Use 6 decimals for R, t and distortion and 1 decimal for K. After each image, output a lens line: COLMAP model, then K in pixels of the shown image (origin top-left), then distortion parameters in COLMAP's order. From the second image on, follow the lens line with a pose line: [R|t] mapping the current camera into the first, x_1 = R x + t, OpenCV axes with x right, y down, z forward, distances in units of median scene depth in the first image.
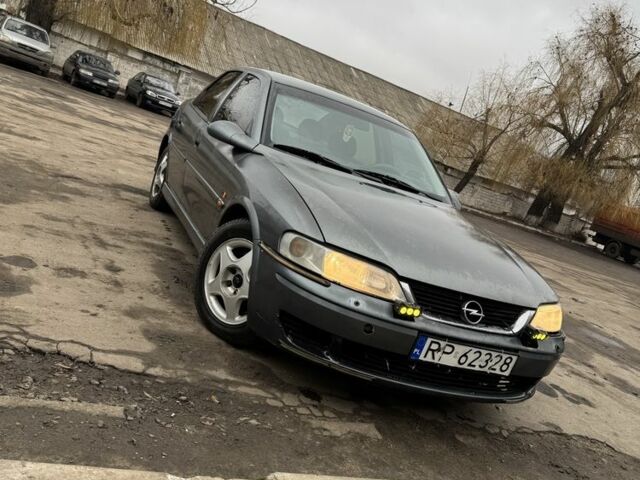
lens RADIAL K [[590.8, 0, 320.0], [0, 590.8, 240.0], [0, 0, 1]] dist [0.141063, -0.278353]
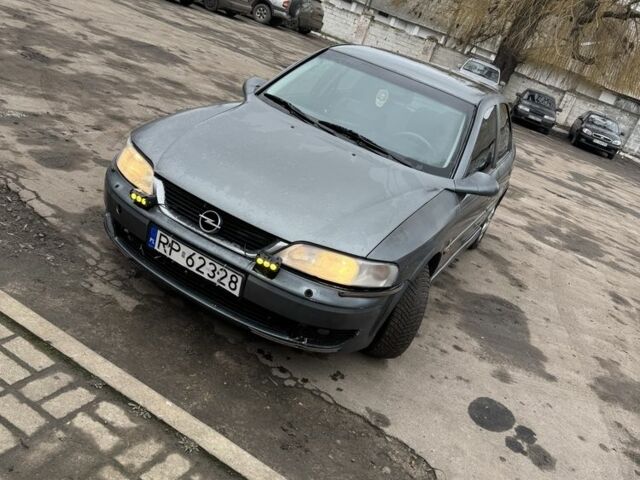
lens RADIAL K [[590.8, 0, 320.0], [0, 590.8, 240.0], [0, 0, 1]] dist [0.141063, -0.278353]
pose [[0.702296, 0.175297, -0.689965, 1.102095], [-0.228844, 0.973357, 0.014364, 0.092273], [0.674100, 0.147807, 0.723701, 0.375506]]
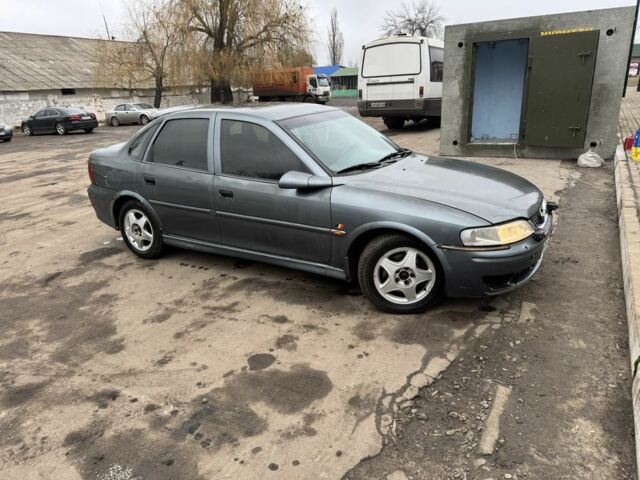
lens RADIAL K [[444.2, 0, 323.0], [0, 444.2, 247.2], [0, 0, 1]] dist [0.047823, -0.051108]
pose [[0.744423, -0.527398, 0.409493, -0.773284], [0.401860, 0.843656, 0.356024, -0.502362], [-0.533238, -0.100473, 0.839978, 0.246544]]
